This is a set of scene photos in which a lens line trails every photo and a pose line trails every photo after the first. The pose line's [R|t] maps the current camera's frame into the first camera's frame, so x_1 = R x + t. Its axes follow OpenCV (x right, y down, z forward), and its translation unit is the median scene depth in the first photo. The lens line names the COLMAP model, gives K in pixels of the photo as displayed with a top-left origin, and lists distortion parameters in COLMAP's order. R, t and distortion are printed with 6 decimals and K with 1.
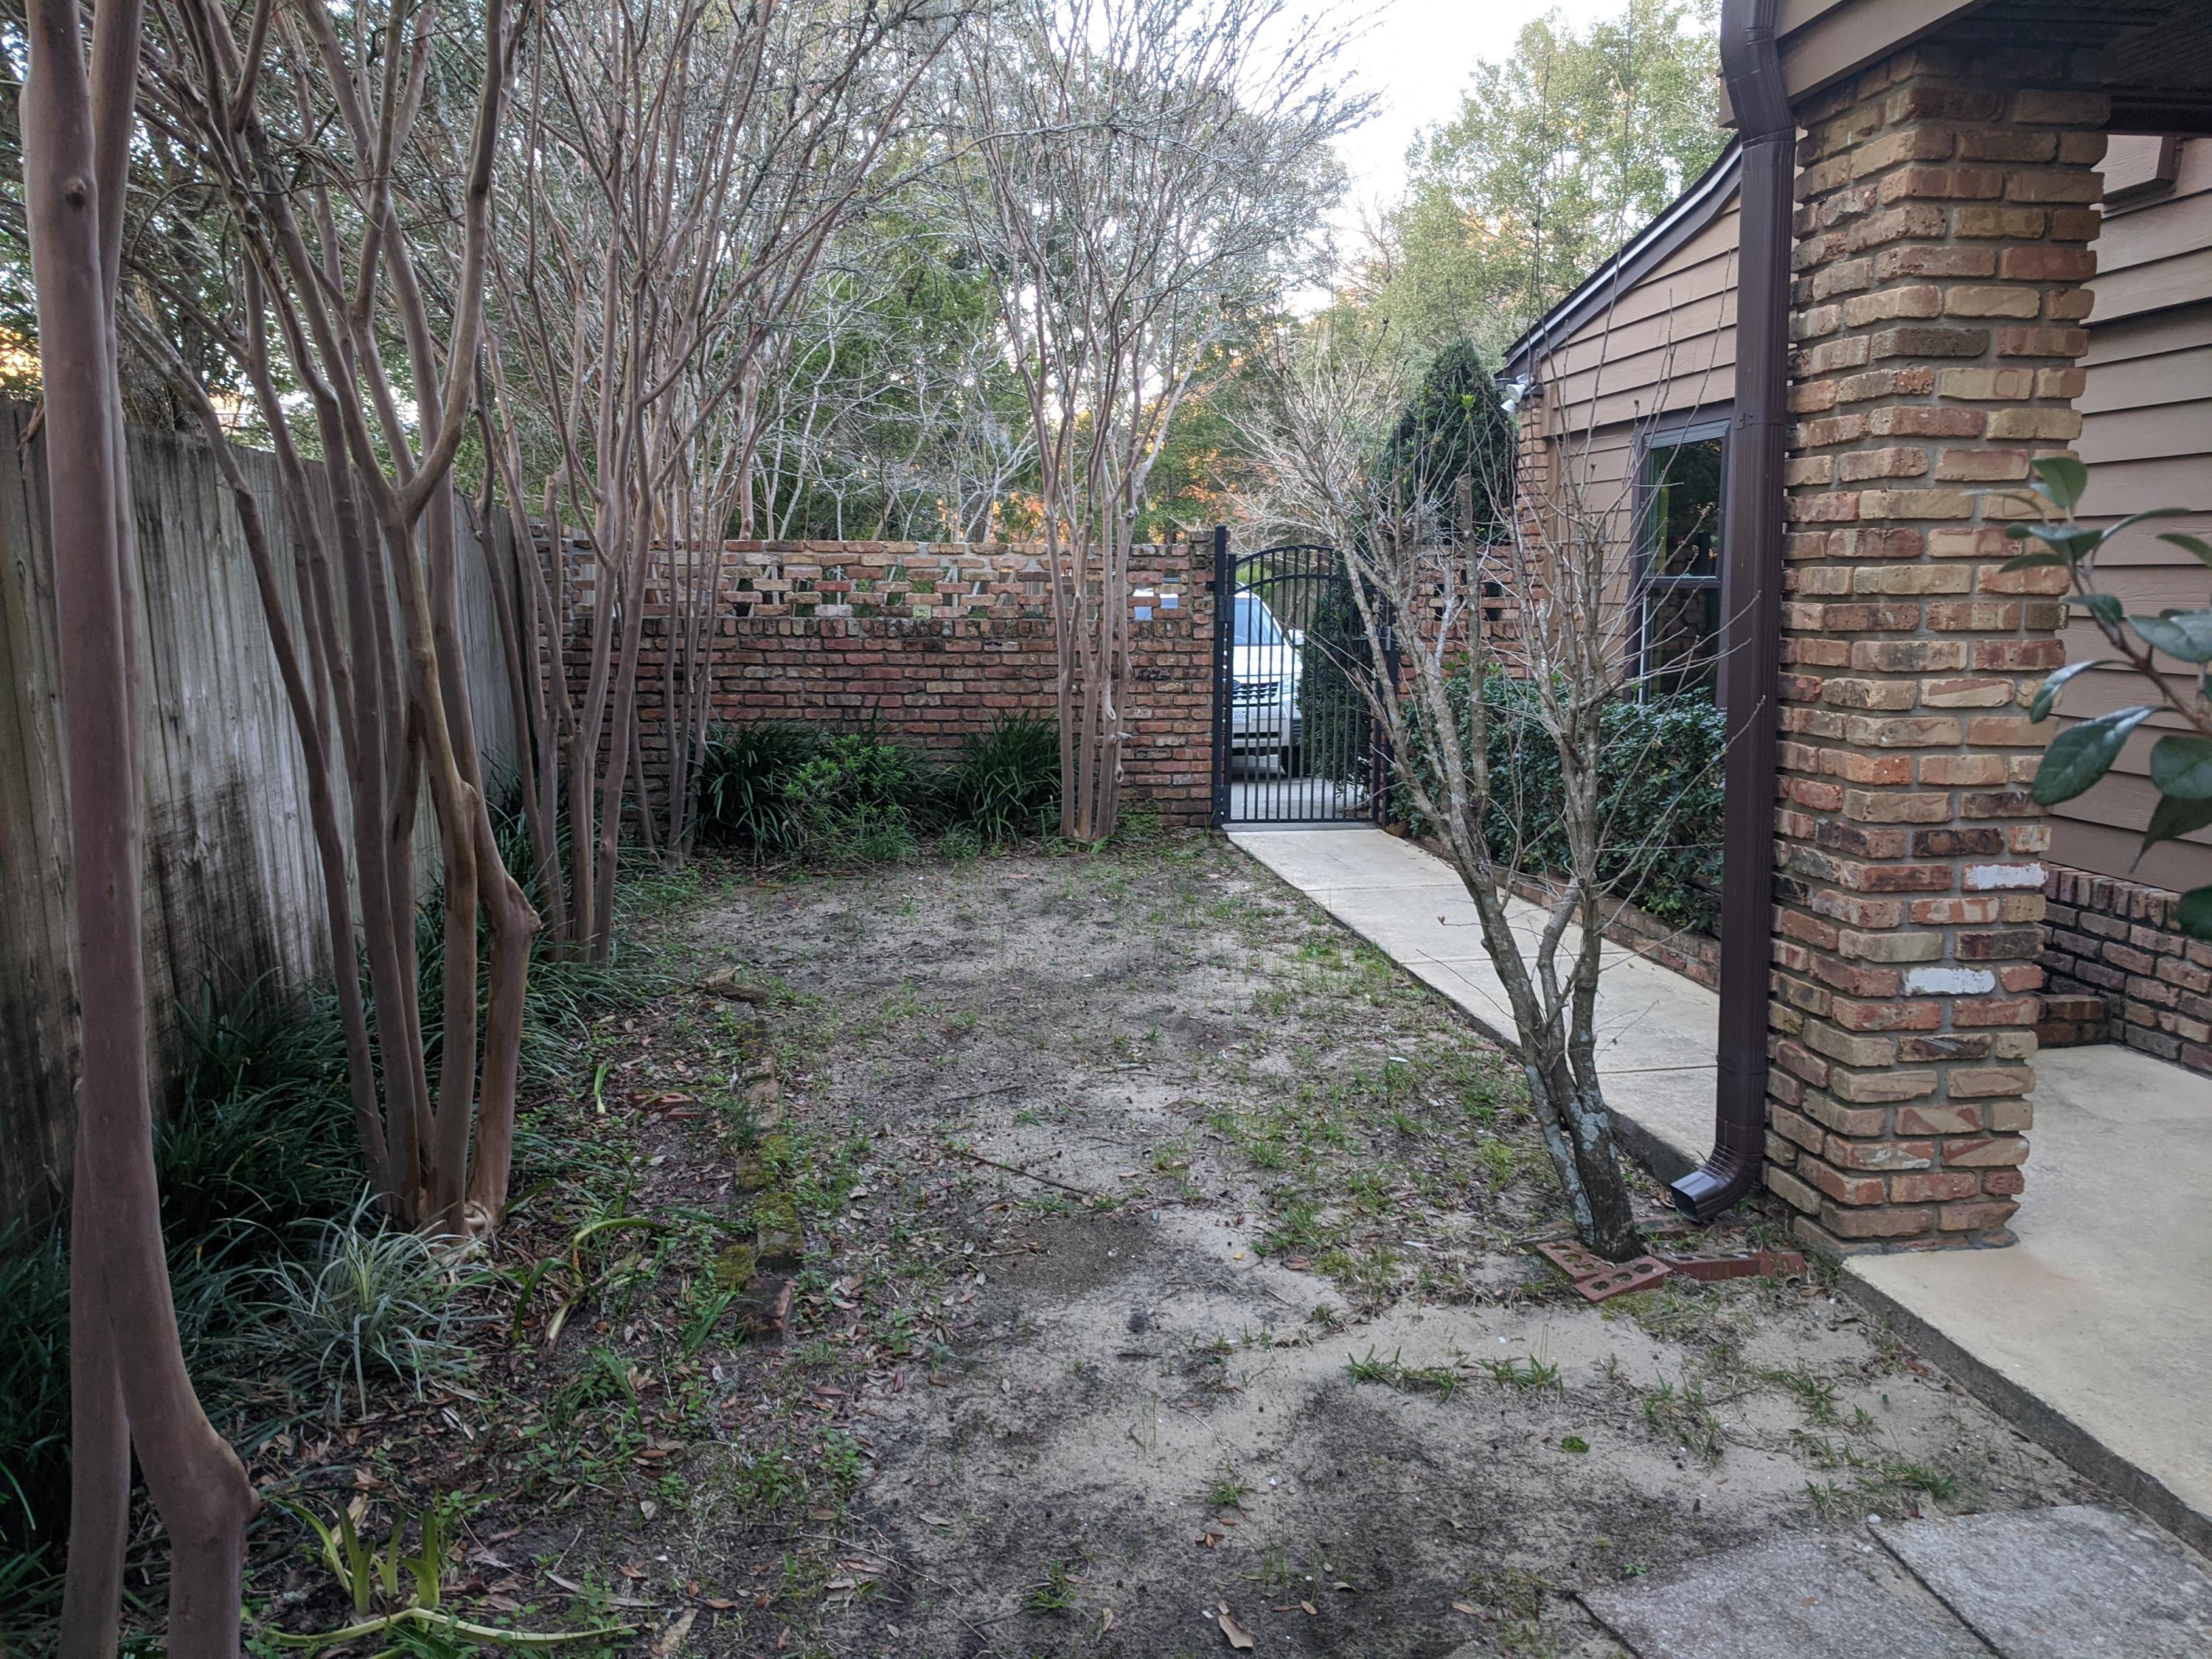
lens RADIAL K [[1661.4, 0, 1108.9], [0, 1661.4, 837.7], [0, 0, 1]] dist [-0.008518, 0.030147]
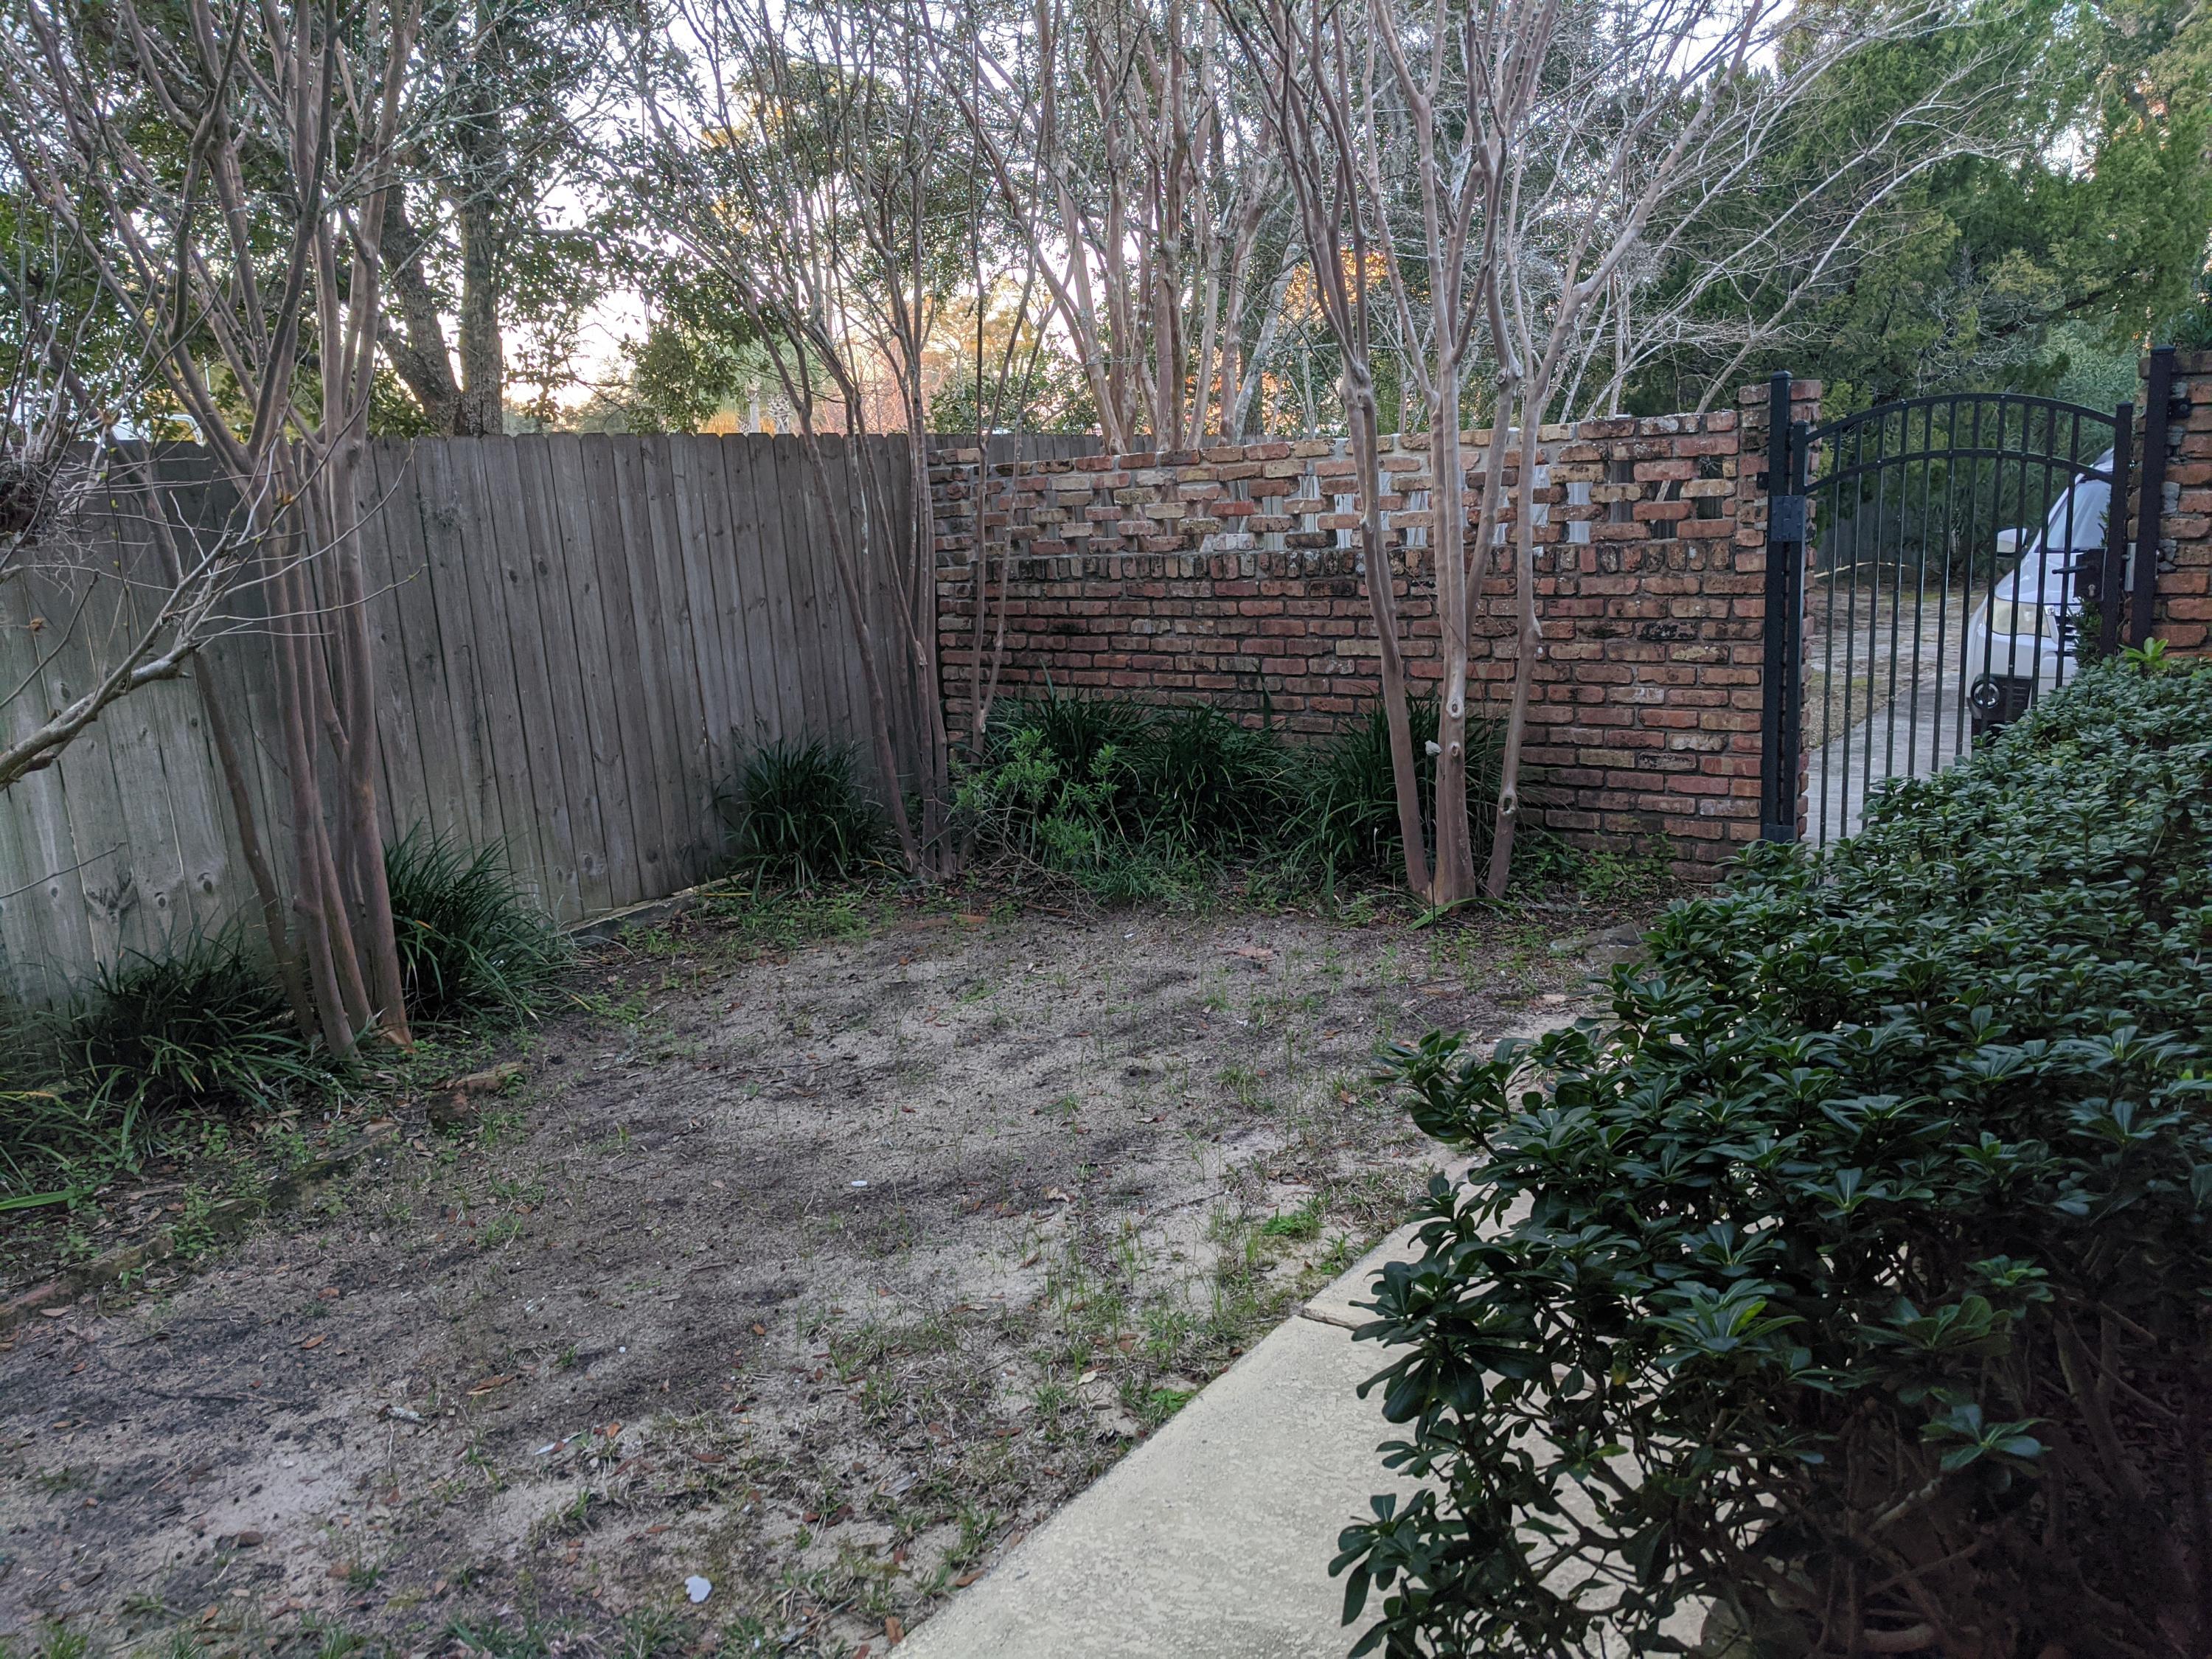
lens RADIAL K [[1661.4, 0, 1106.7], [0, 1661.4, 823.5], [0, 0, 1]] dist [-0.008518, 0.030147]
pose [[0.698854, 0.095895, -0.708807, 0.309170], [-0.045818, 0.994939, 0.089432, -0.070985], [0.713795, -0.030024, 0.699711, 0.412382]]
